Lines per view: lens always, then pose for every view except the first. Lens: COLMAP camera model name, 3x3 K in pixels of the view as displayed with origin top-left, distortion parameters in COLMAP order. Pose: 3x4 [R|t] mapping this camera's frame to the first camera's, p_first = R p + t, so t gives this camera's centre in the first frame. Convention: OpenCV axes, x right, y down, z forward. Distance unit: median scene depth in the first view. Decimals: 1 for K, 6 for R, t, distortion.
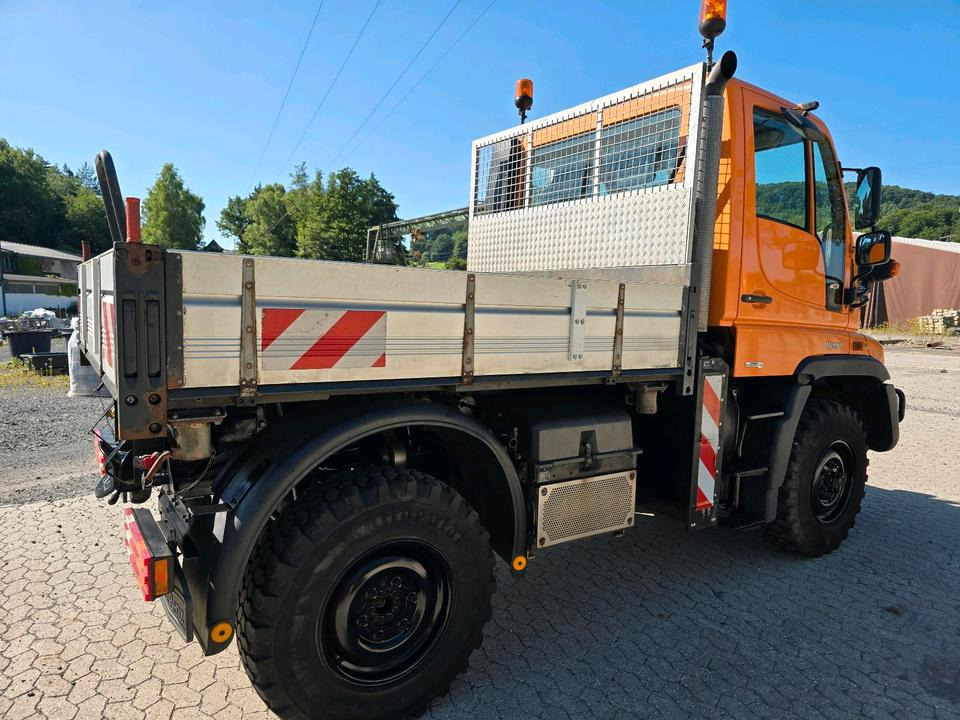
lens RADIAL K [[671.3, 0, 476.4], [0, 671.3, 356.0], [0, 0, 1]] dist [0.035225, -0.034009]
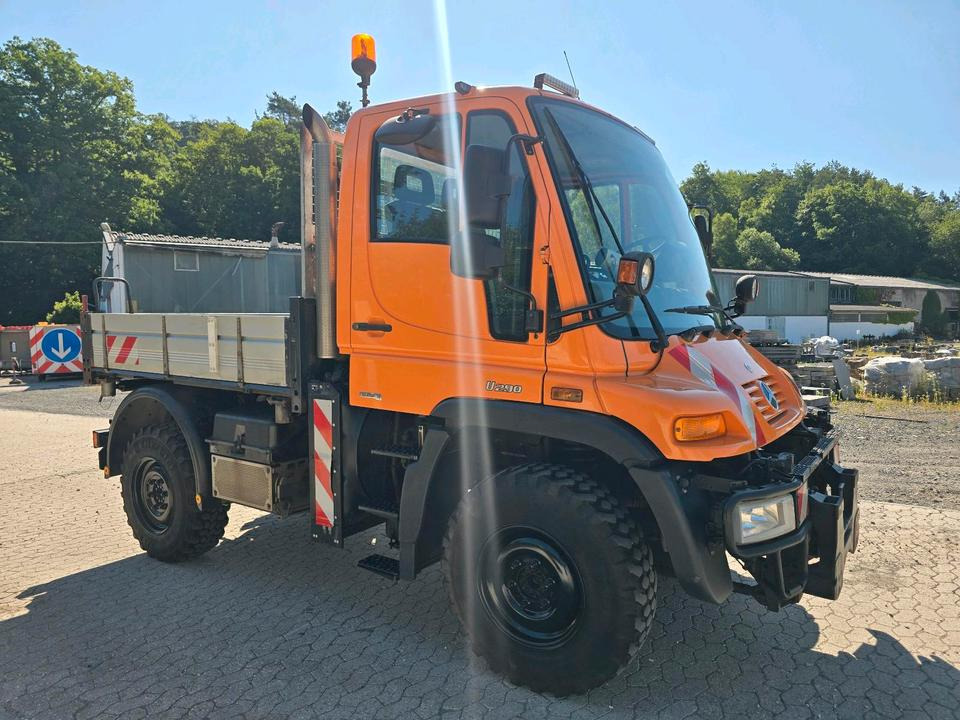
lens RADIAL K [[658.1, 0, 483.7], [0, 658.1, 356.7], [0, 0, 1]] dist [0.031744, -0.024974]
pose [[0.351205, 0.031481, -0.935769, 1.386689], [-0.067841, 0.997663, 0.008102, -0.062848], [0.933838, 0.060638, 0.352520, 0.853855]]
